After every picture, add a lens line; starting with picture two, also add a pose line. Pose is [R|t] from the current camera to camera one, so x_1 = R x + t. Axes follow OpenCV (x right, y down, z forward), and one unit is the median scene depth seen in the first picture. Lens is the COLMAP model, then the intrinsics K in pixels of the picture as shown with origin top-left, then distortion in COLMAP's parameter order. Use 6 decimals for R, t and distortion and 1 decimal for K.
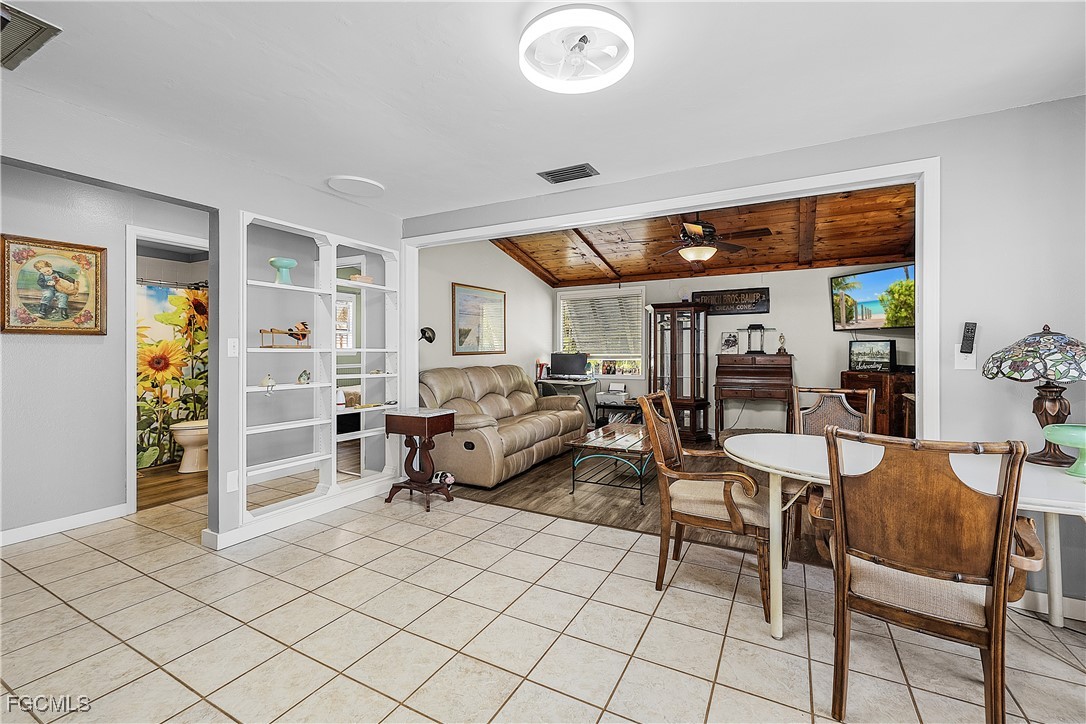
lens RADIAL K [[466.4, 0, 545.8], [0, 466.4, 349.6], [0, 0, 1]] dist [0.001949, 0.000329]
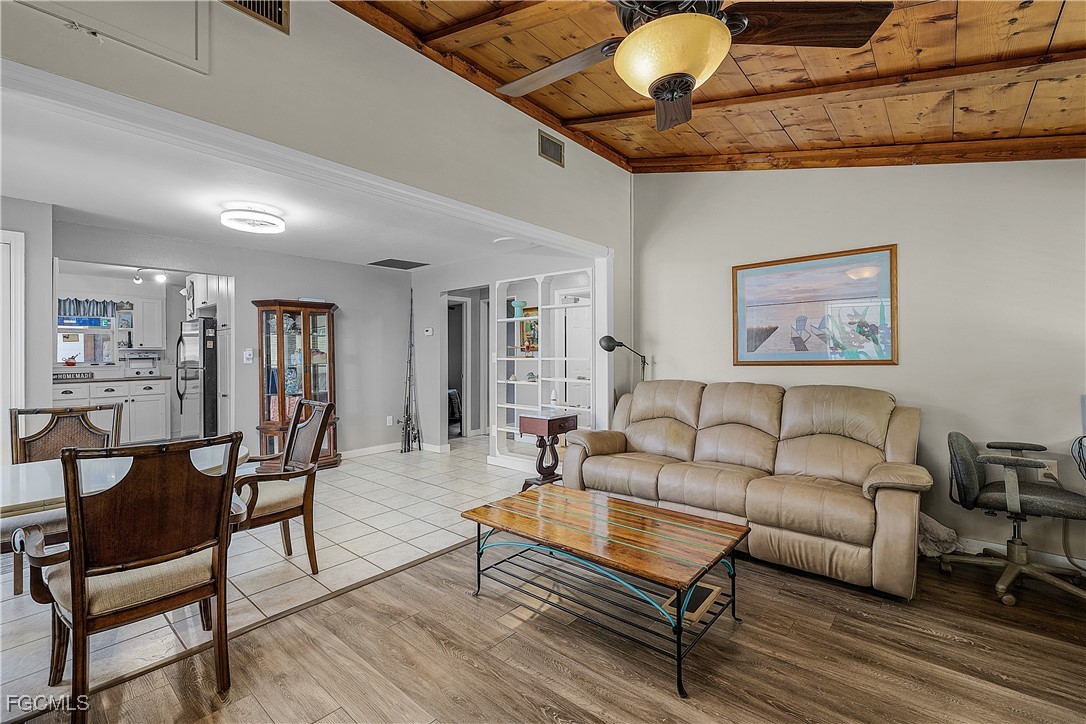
lens RADIAL K [[466.4, 0, 545.8], [0, 466.4, 349.6], [0, 0, 1]] dist [0.001949, 0.000329]
pose [[-0.219292, -0.010346, -0.975604, 0.542819], [0.005004, 0.999919, -0.011729, -0.004579], [0.975646, -0.007454, -0.219223, 0.807659]]
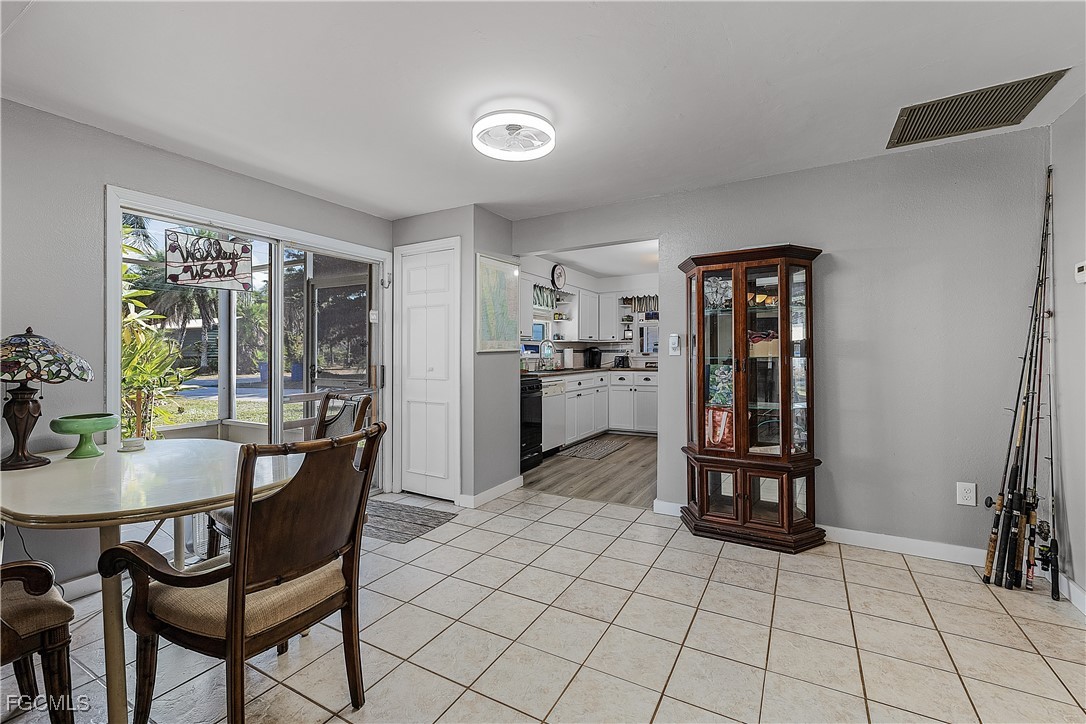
lens RADIAL K [[465.3, 0, 542.9], [0, 465.3, 357.6], [0, 0, 1]] dist [0.001648, 0.000200]
pose [[-0.999596, 0.001444, 0.028392, -0.020058], [0.001857, 0.999893, 0.014515, 0.002209], [-0.028368, 0.014562, -0.999491, 0.694554]]
